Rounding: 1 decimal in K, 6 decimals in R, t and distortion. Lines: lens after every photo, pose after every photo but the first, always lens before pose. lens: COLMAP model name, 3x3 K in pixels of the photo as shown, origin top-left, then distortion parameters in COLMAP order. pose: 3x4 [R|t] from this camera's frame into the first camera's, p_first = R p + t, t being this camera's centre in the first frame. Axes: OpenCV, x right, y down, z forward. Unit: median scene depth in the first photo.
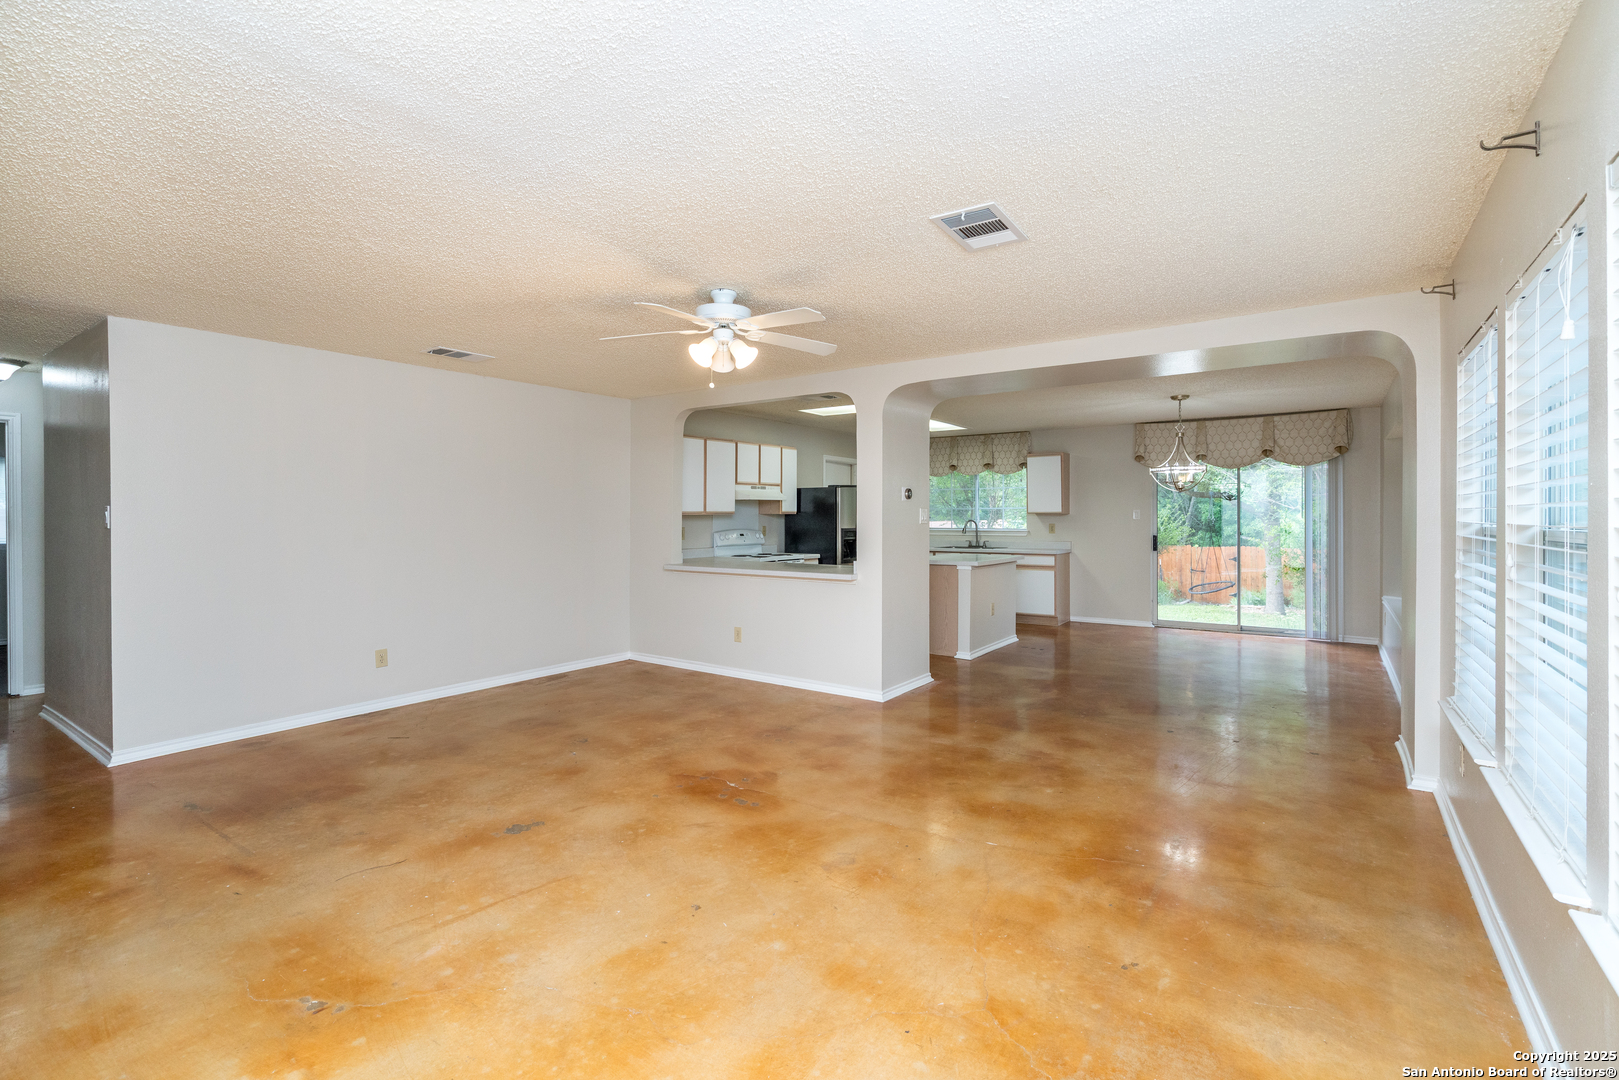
lens RADIAL K [[731.6, 0, 805.1], [0, 731.6, 523.4], [0, 0, 1]] dist [-0.013237, 0.004442]
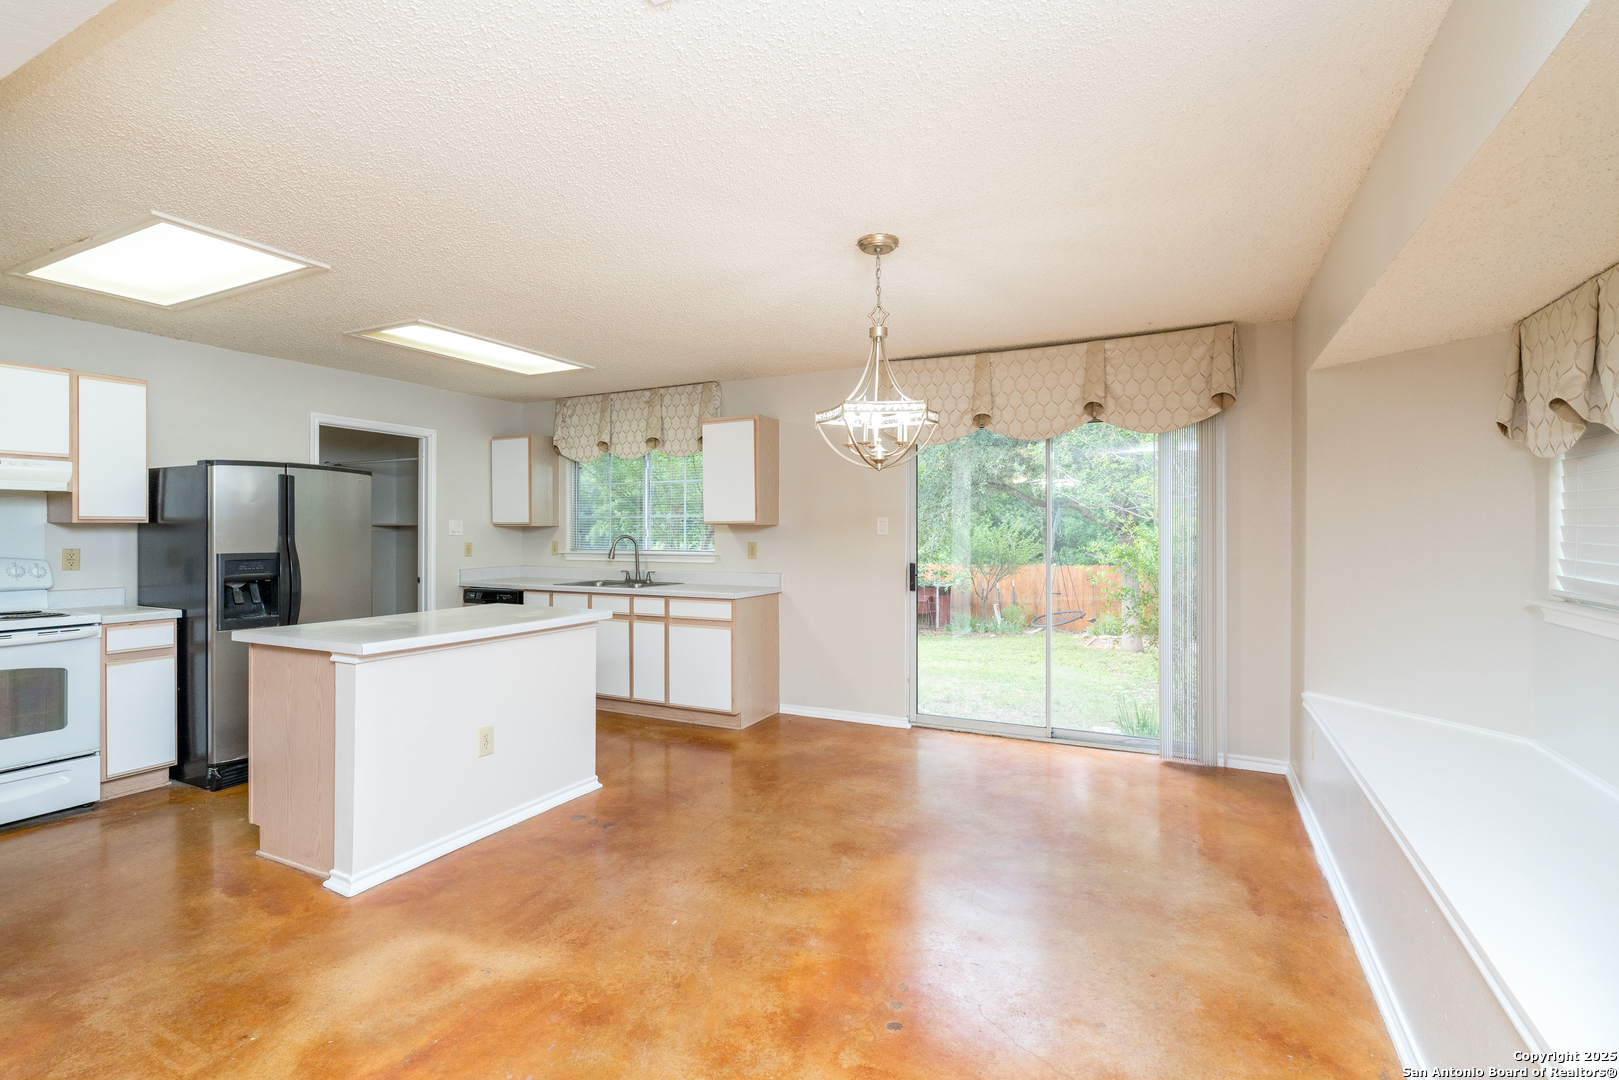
lens RADIAL K [[731.6, 0, 804.8], [0, 731.6, 544.6], [0, 0, 1]] dist [-0.013237, 0.004442]
pose [[0.990048, -0.000174, 0.140731, 0.626285], [-0.001017, 0.999964, 0.008398, -0.005802], [-0.140728, -0.008457, 0.990012, 0.894034]]
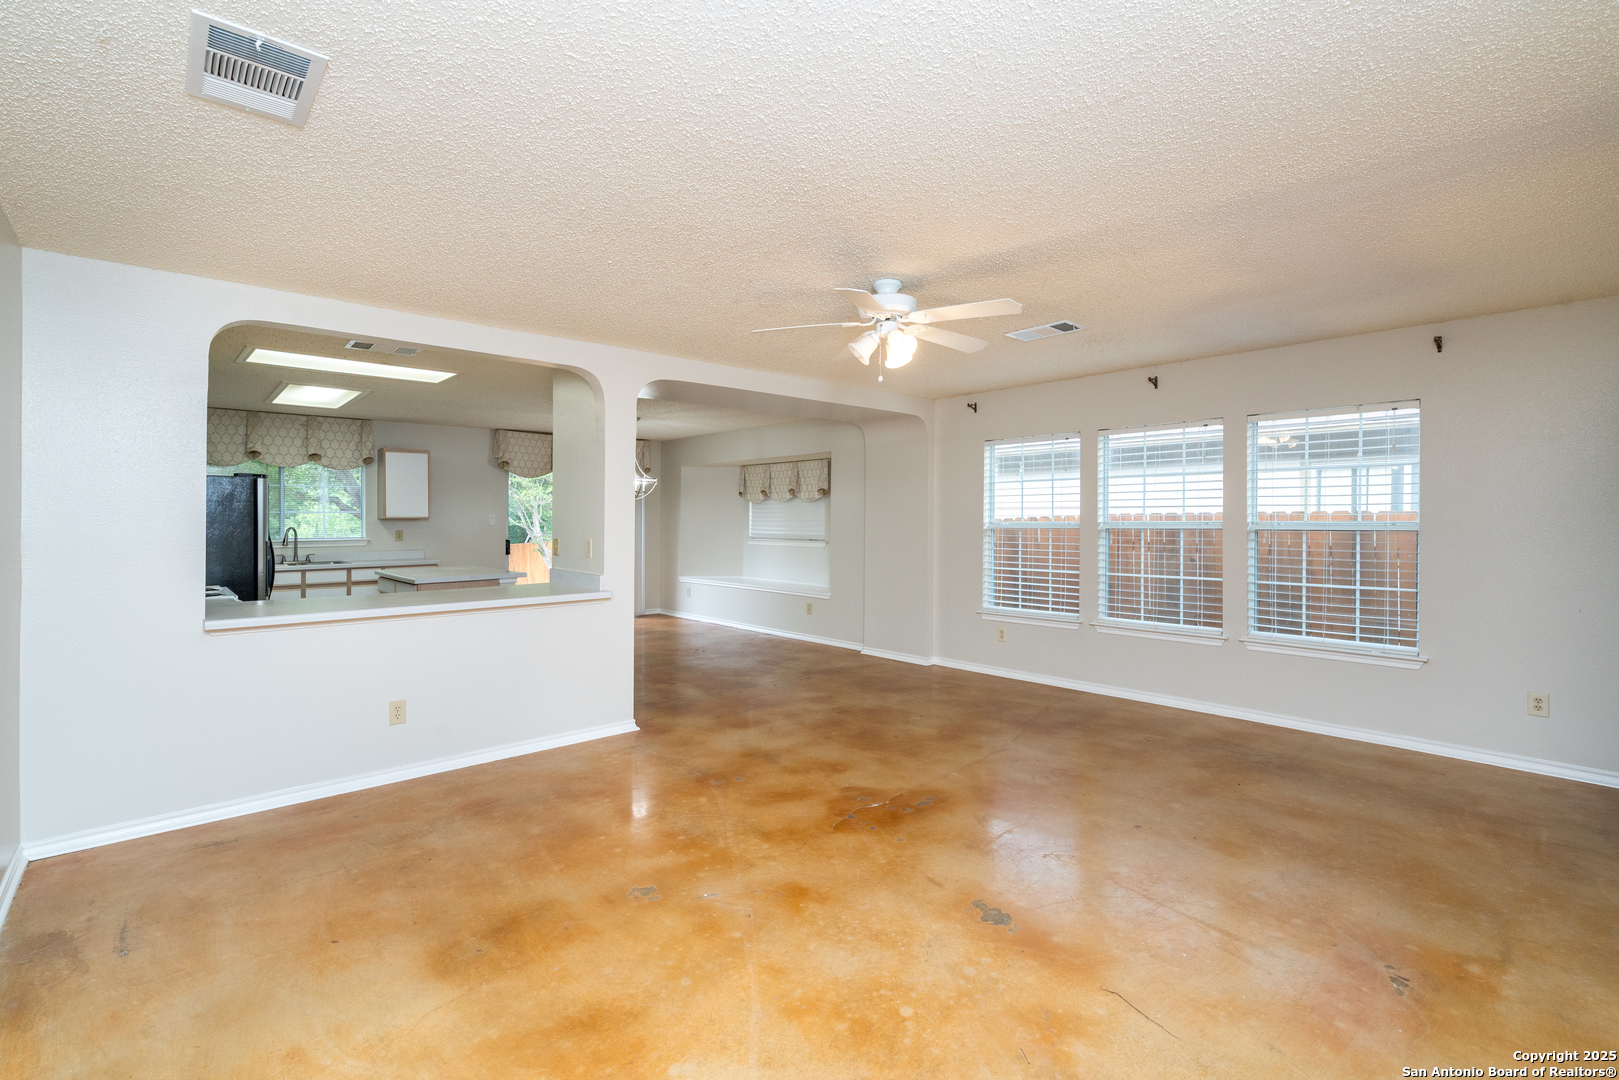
lens RADIAL K [[731.6, 0, 799.8], [0, 731.6, 532.1], [0, 0, 1]] dist [-0.013237, 0.004442]
pose [[0.222108, -0.019169, 0.974834, -0.845731], [0.014237, 0.999764, 0.016416, -0.009911], [-0.974918, 0.010232, 0.222328, 0.720814]]
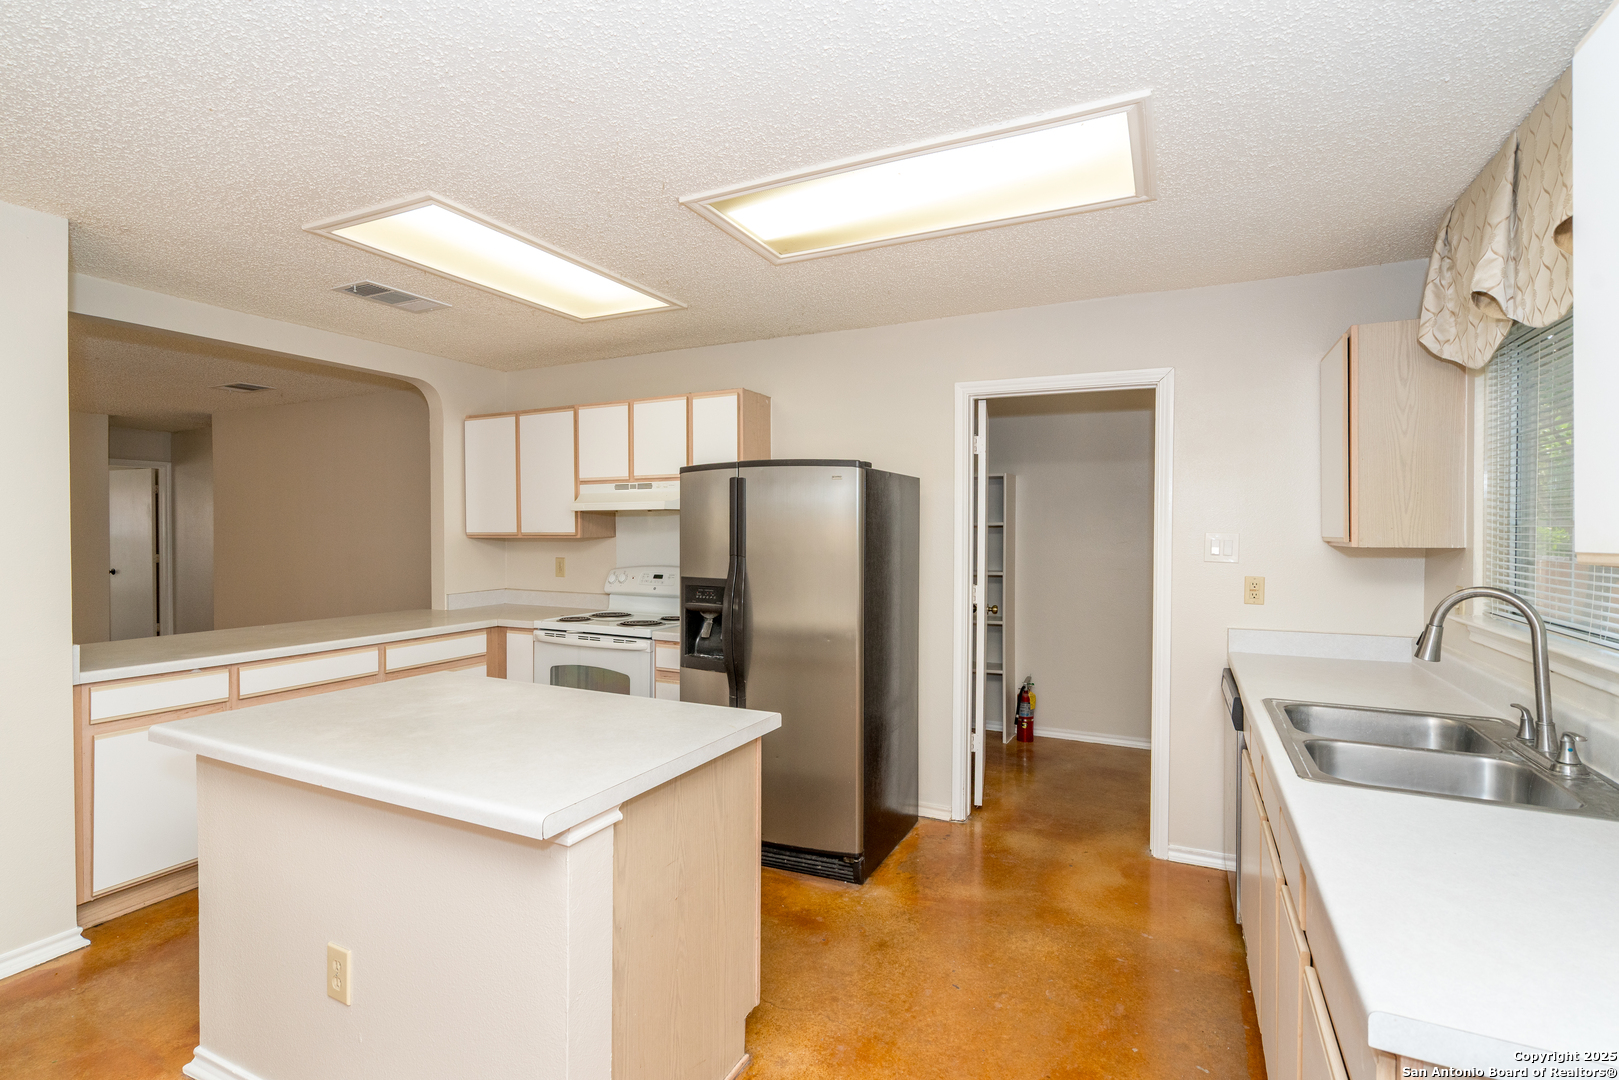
lens RADIAL K [[731.6, 0, 815.0], [0, 731.6, 529.1], [0, 0, 1]] dist [-0.013237, 0.004442]
pose [[0.146727, -0.001546, -0.989176, 0.800031], [-0.016351, 0.999858, -0.003988, -0.032354], [0.989042, 0.016759, 0.146681, 1.821590]]
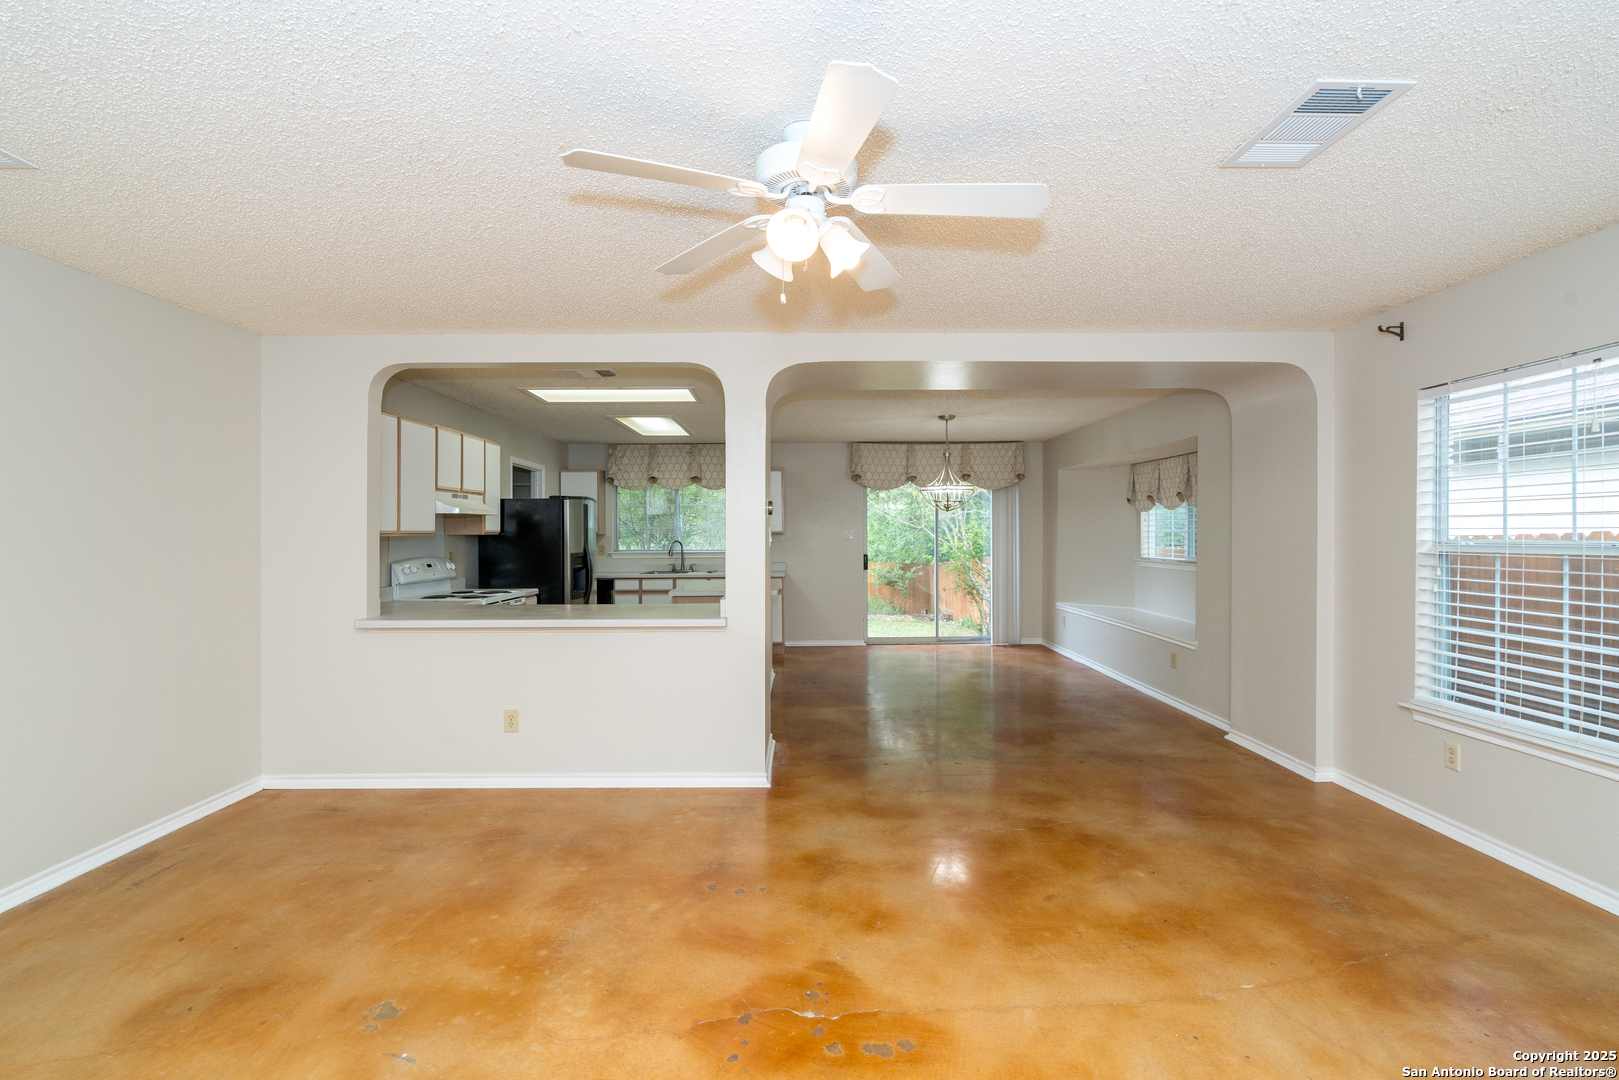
lens RADIAL K [[731.6, 0, 808.0], [0, 731.6, 546.8], [0, 0, 1]] dist [-0.013237, 0.004442]
pose [[0.809768, -0.012498, 0.586617, -0.348095], [0.009349, 0.999921, 0.008399, -0.006881], [-0.586676, -0.001317, 0.809821, 0.446399]]
